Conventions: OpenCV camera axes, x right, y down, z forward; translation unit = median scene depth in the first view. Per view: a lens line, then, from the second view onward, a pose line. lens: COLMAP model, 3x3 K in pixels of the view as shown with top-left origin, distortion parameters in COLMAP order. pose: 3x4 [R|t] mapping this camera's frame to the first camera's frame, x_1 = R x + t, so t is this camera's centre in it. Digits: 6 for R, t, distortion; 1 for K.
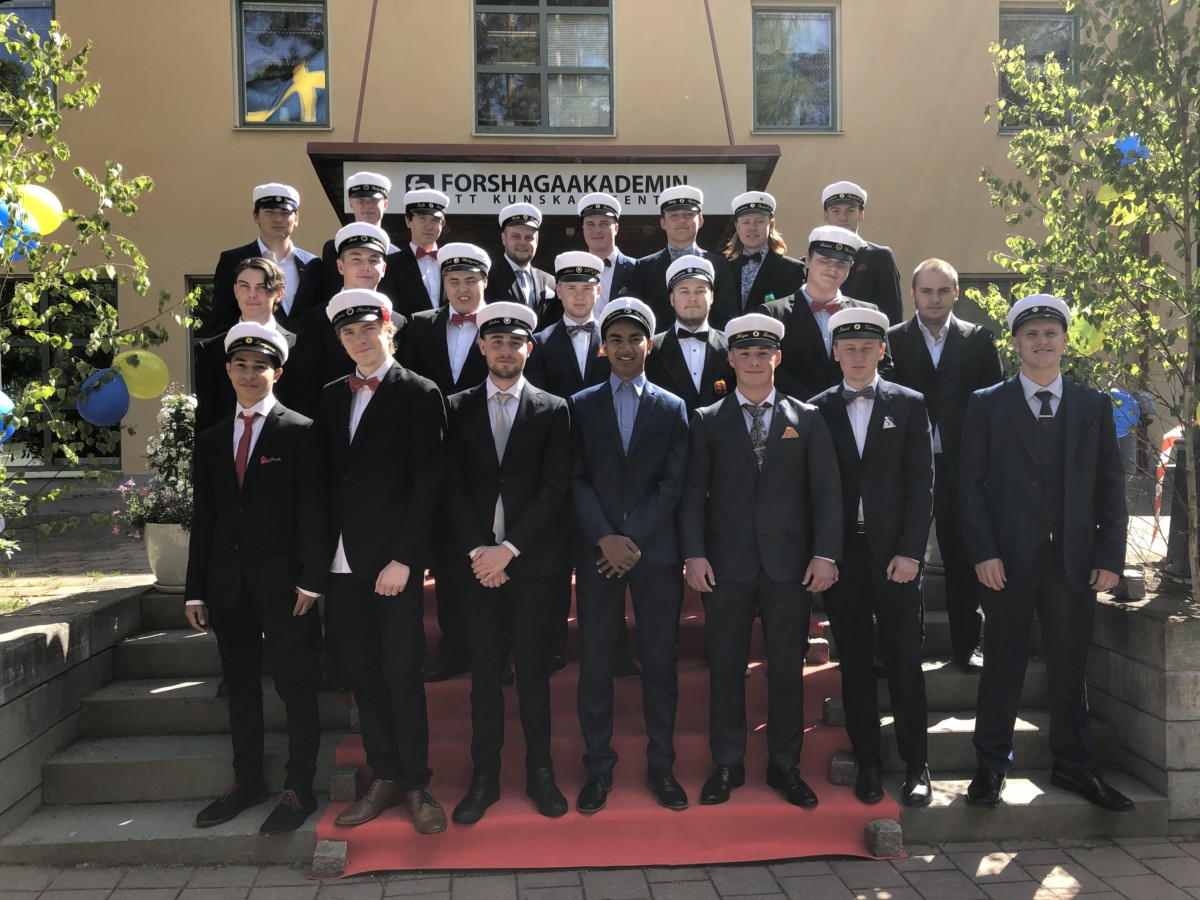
lens RADIAL K [[951.5, 0, 603.1], [0, 951.5, 440.2], [0, 0, 1]] dist [0.042901, -0.045096]
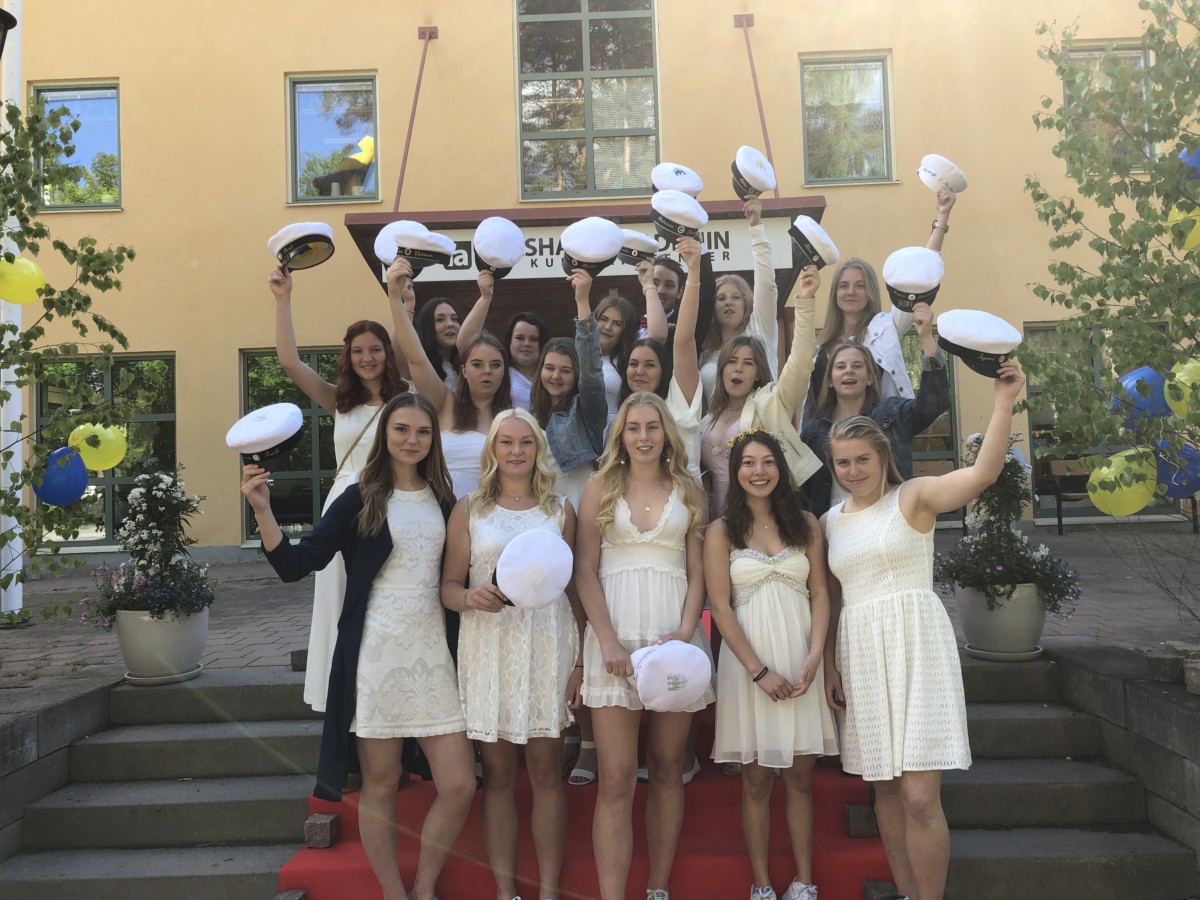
lens RADIAL K [[951.5, 0, 604.5], [0, 951.5, 435.5], [0, 0, 1]] dist [0.042901, -0.045096]
pose [[0.996088, -0.022763, -0.085380, 0.041076], [0.016837, 0.997440, -0.069495, -0.005368], [0.086743, 0.067786, 0.993922, 0.041472]]
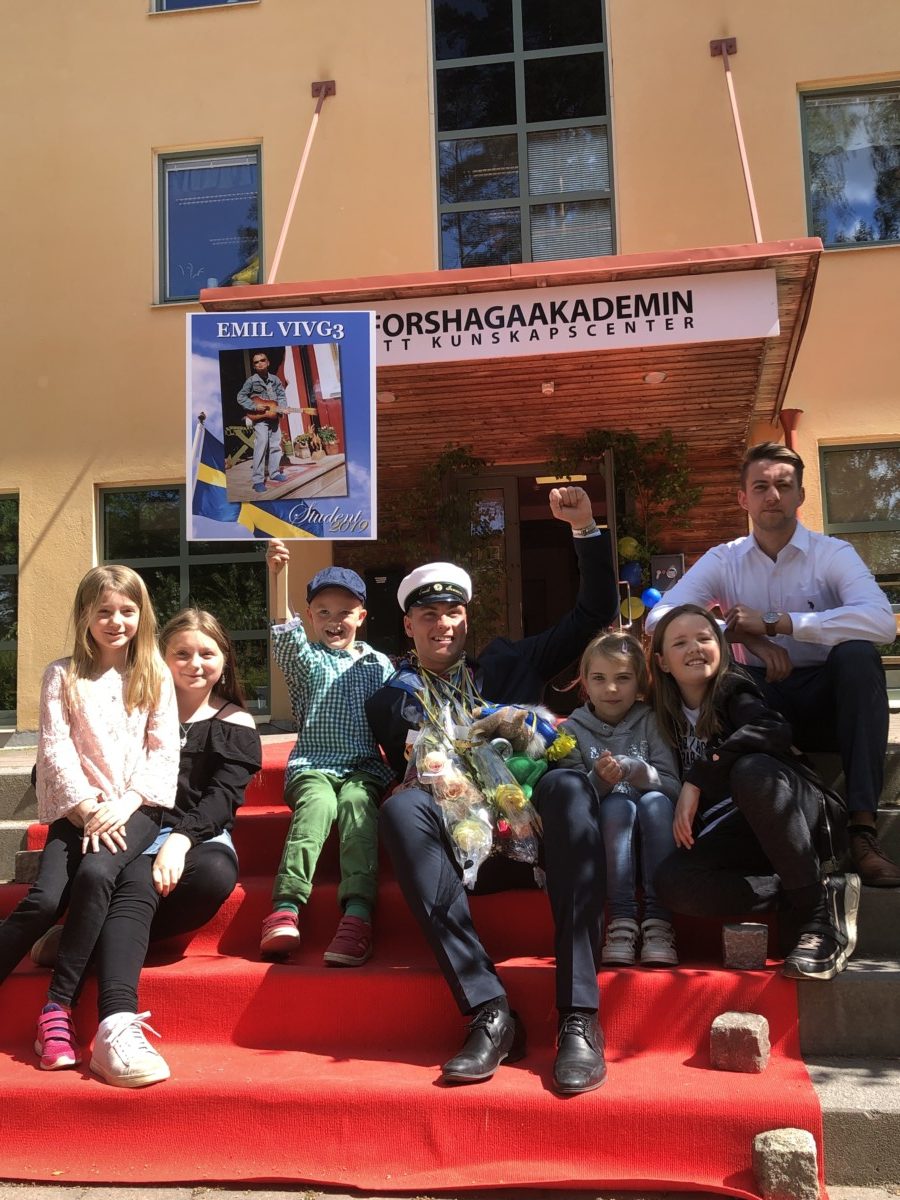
lens RADIAL K [[1184.0, 0, 455.3], [0, 1184.0, 600.9], [0, 0, 1]] dist [0.012853, 0.000000]
pose [[0.976993, -0.039018, -0.209674, 0.093856], [0.013768, 0.992610, -0.120563, 0.066852], [0.212829, 0.114903, 0.970310, 0.110876]]
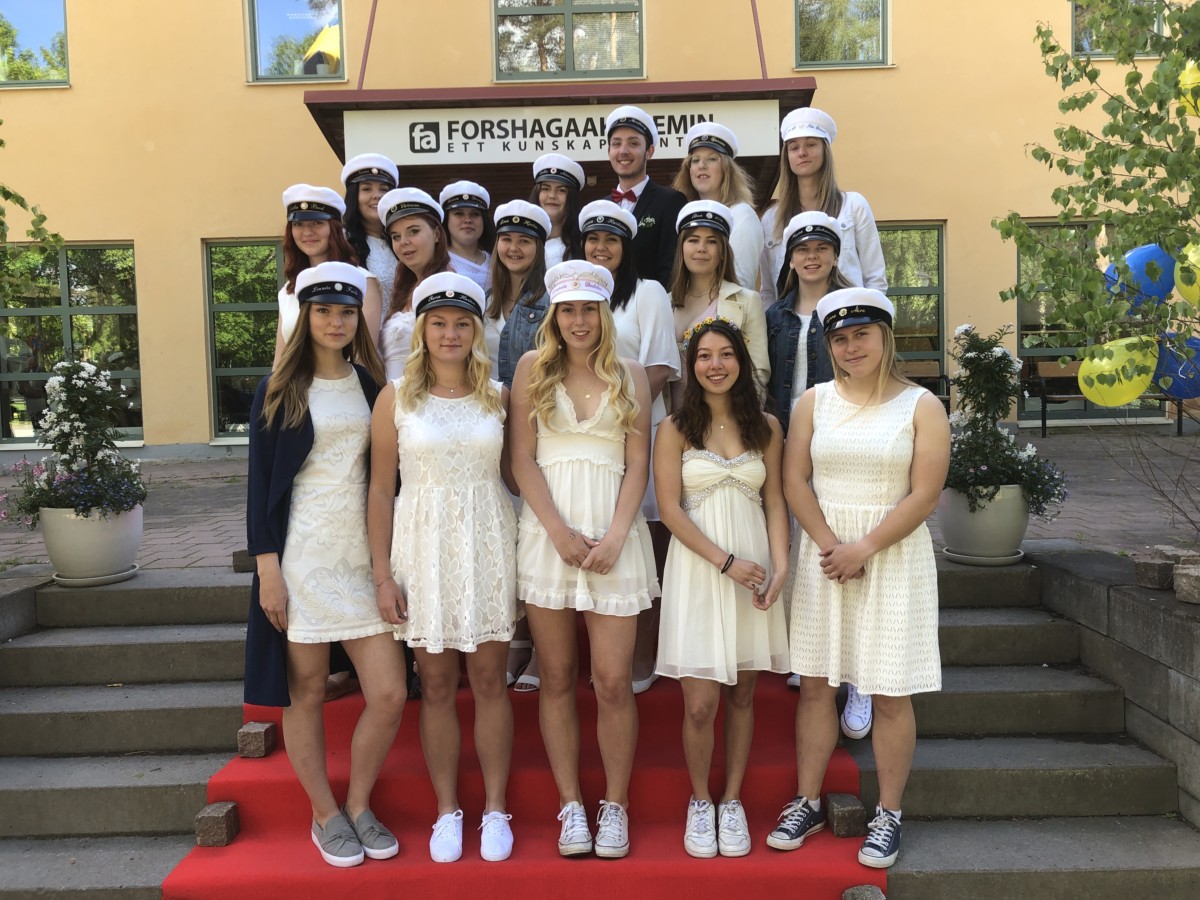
lens RADIAL K [[951.5, 0, 605.0], [0, 951.5, 432.4], [0, 0, 1]] dist [0.042901, -0.045096]
pose [[0.997297, -0.007906, -0.073056, 0.050030], [0.010113, 0.999502, 0.029895, -0.001738], [0.072783, -0.030553, 0.996880, 0.074331]]
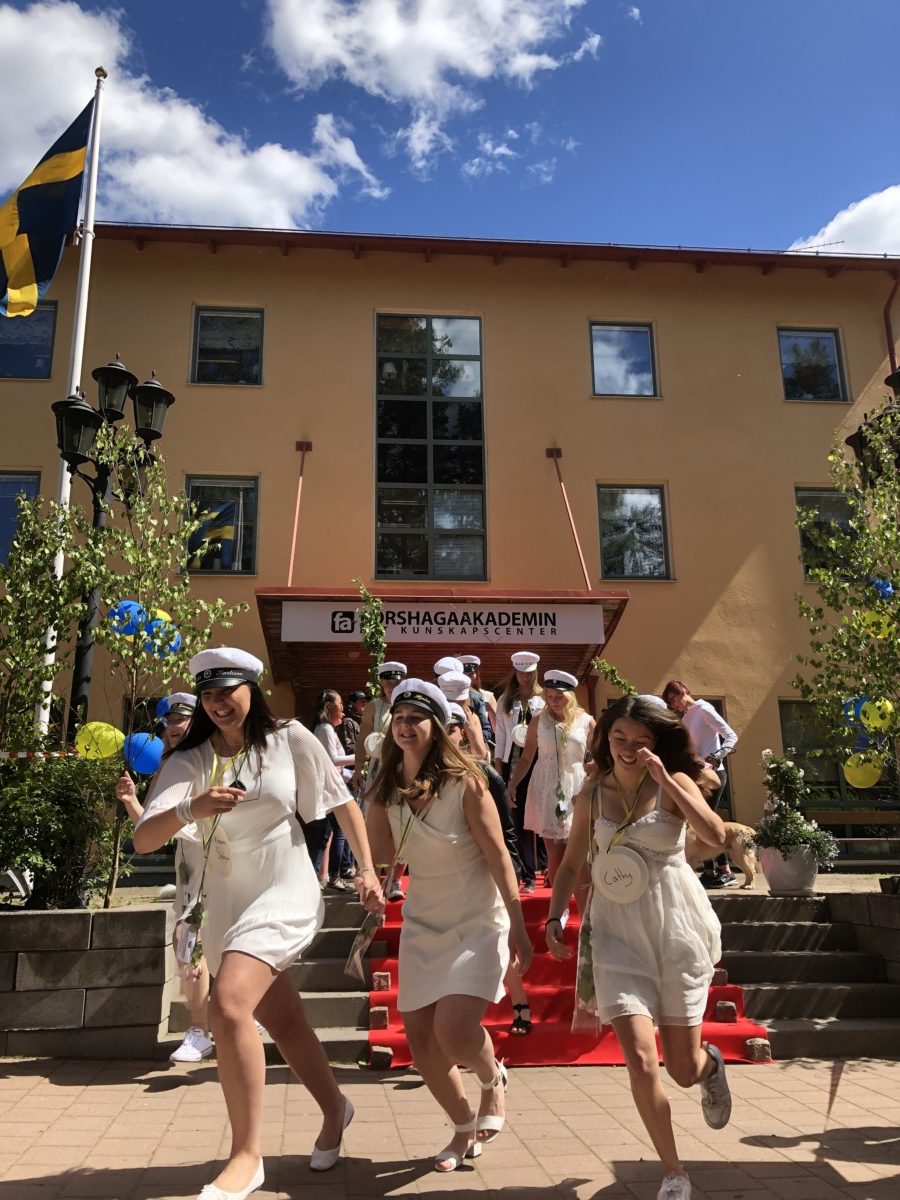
lens RADIAL K [[951.5, 0, 444.1], [0, 951.5, 609.8], [0, 0, 1]] dist [0.042901, -0.045096]
pose [[0.999955, 0.005282, 0.007933, -0.069329], [-0.002920, 0.962139, -0.272543, 0.059977], [-0.009072, 0.272507, 0.962111, -0.202030]]
